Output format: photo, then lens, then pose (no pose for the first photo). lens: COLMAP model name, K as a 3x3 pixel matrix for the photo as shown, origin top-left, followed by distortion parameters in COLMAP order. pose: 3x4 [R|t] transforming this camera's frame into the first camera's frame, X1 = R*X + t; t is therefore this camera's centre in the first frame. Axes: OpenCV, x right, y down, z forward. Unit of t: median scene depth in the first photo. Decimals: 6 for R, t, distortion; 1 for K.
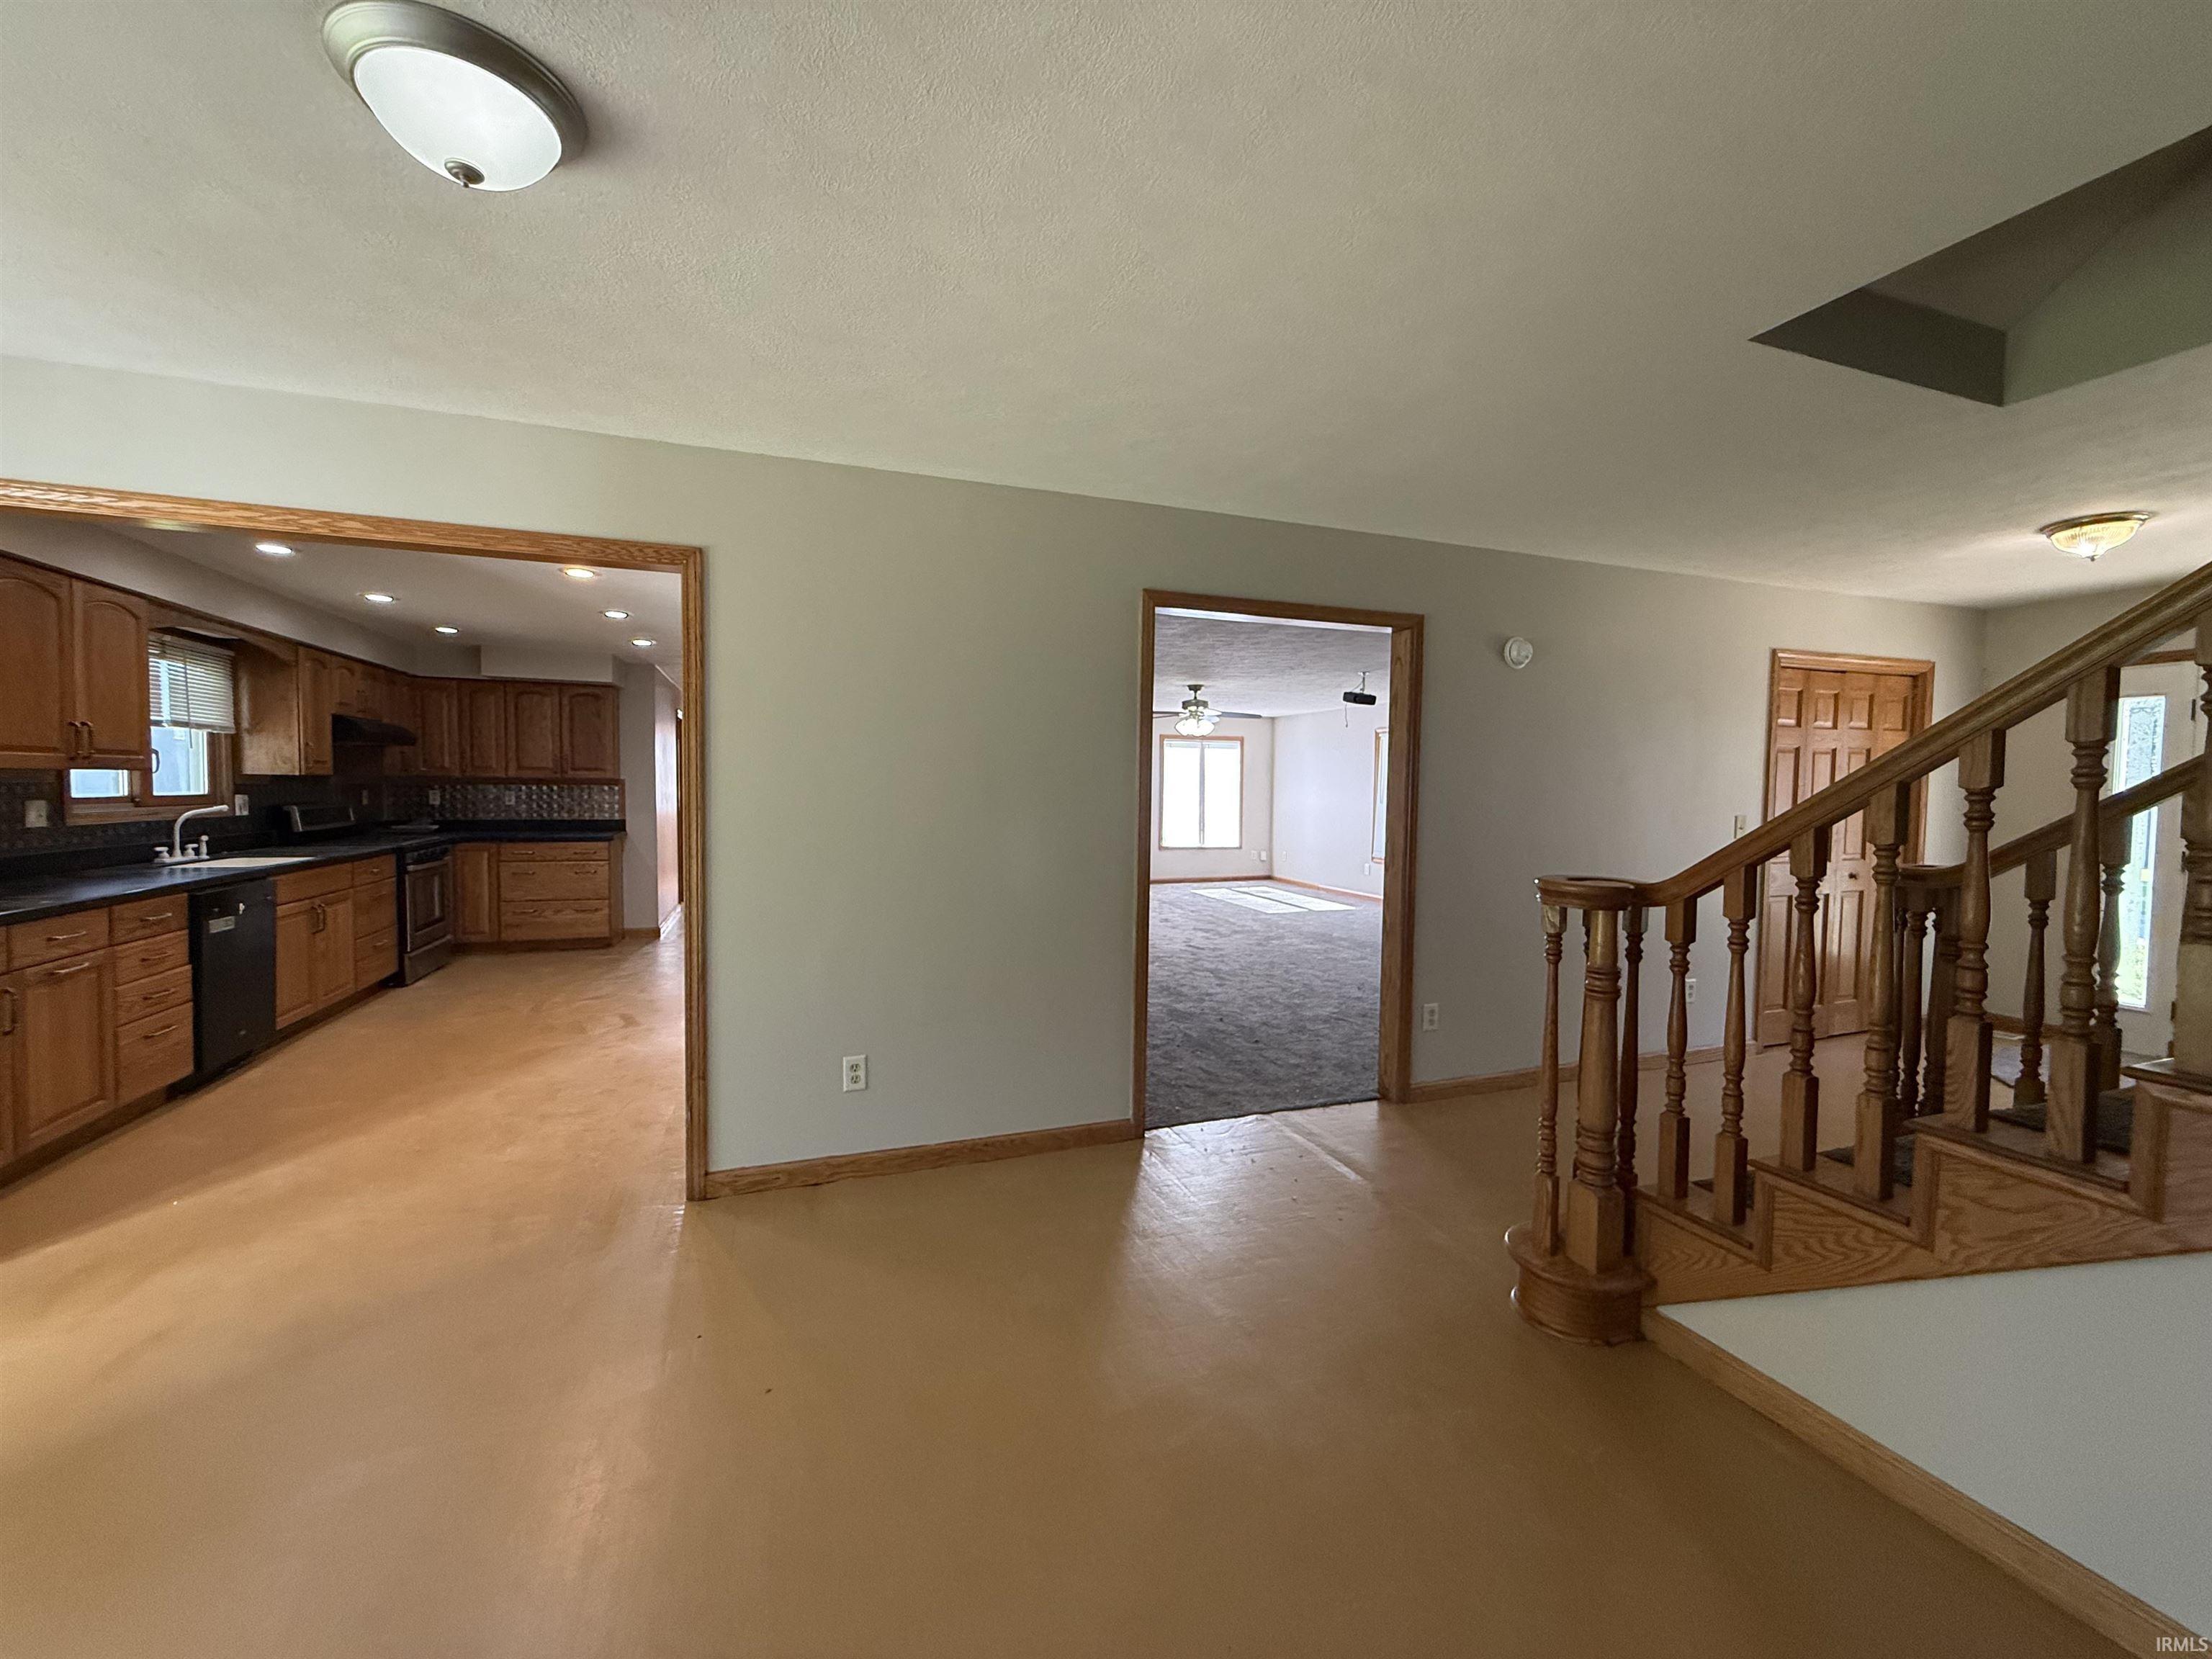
lens RADIAL K [[885.4, 0, 1098.5], [0, 885.4, 827.1], [0, 0, 1]] dist [-0.000112, 0.000365]
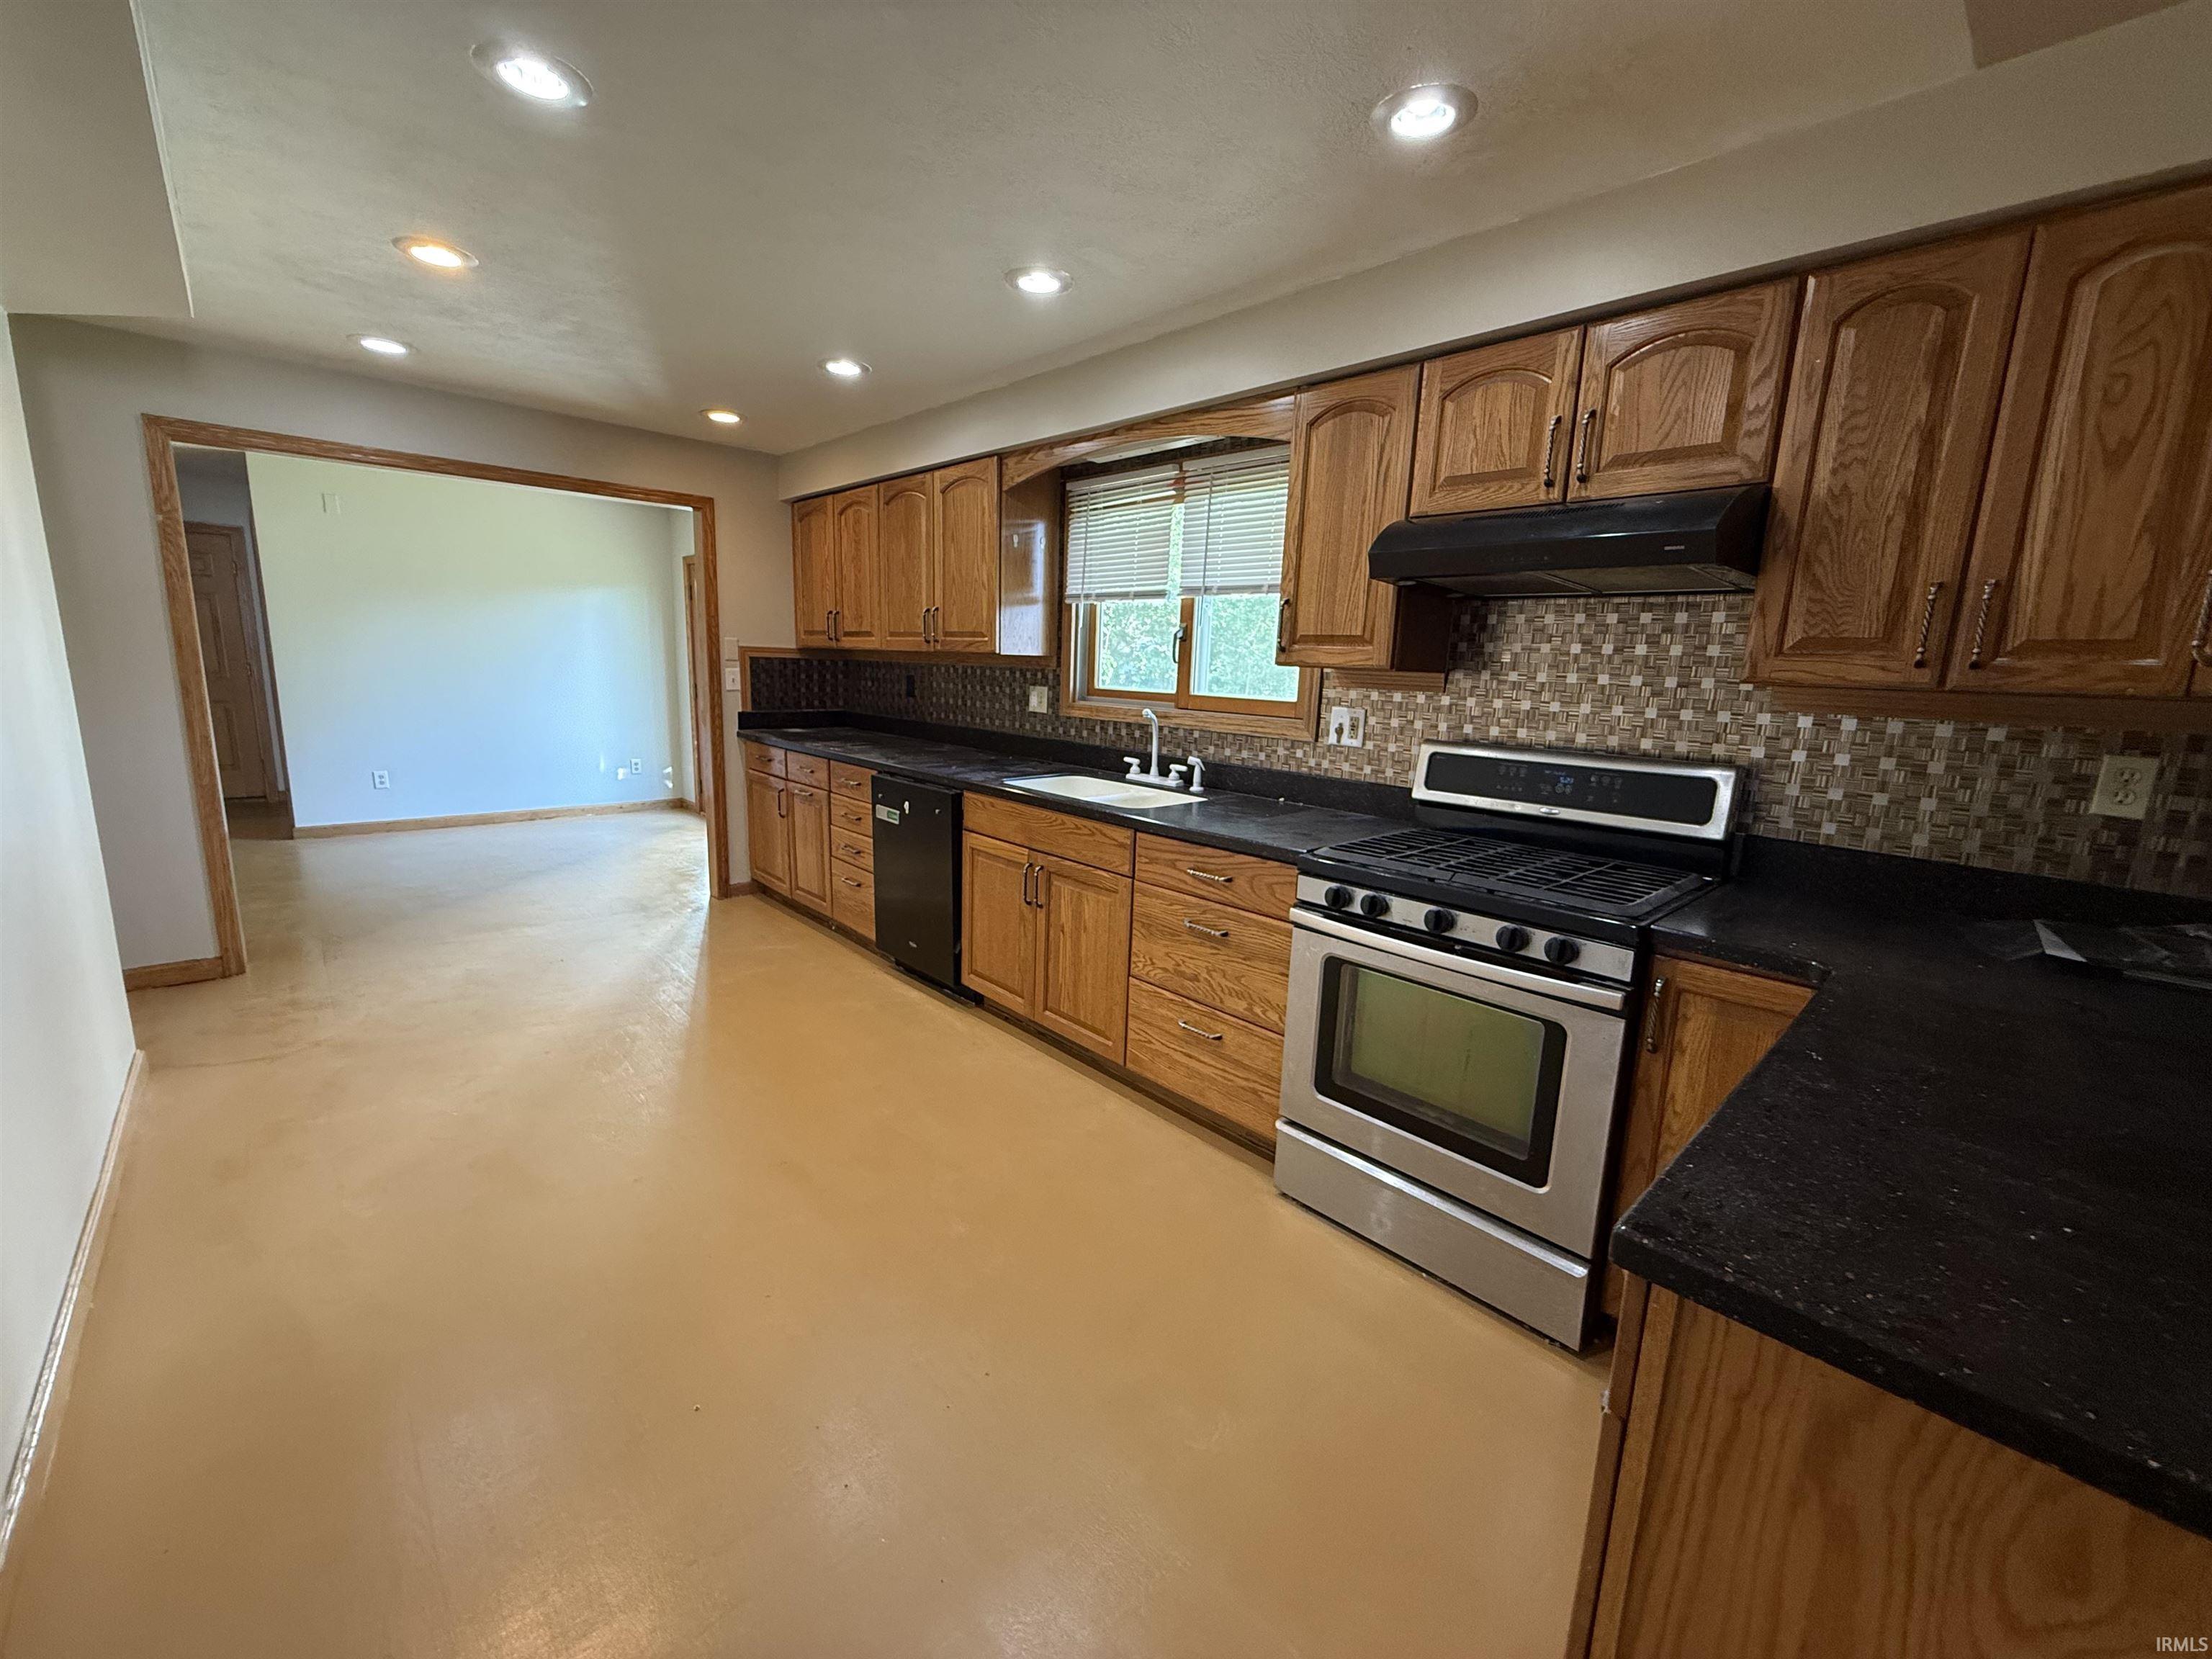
lens RADIAL K [[885.4, 0, 1108.0], [0, 885.4, 825.2], [0, 0, 1]] dist [-0.000112, 0.000365]
pose [[-0.913104, 0.016504, -0.407392, -0.661019], [-0.076516, 0.974492, 0.210976, -0.075835], [0.400482, 0.223815, -0.888550, 1.557584]]
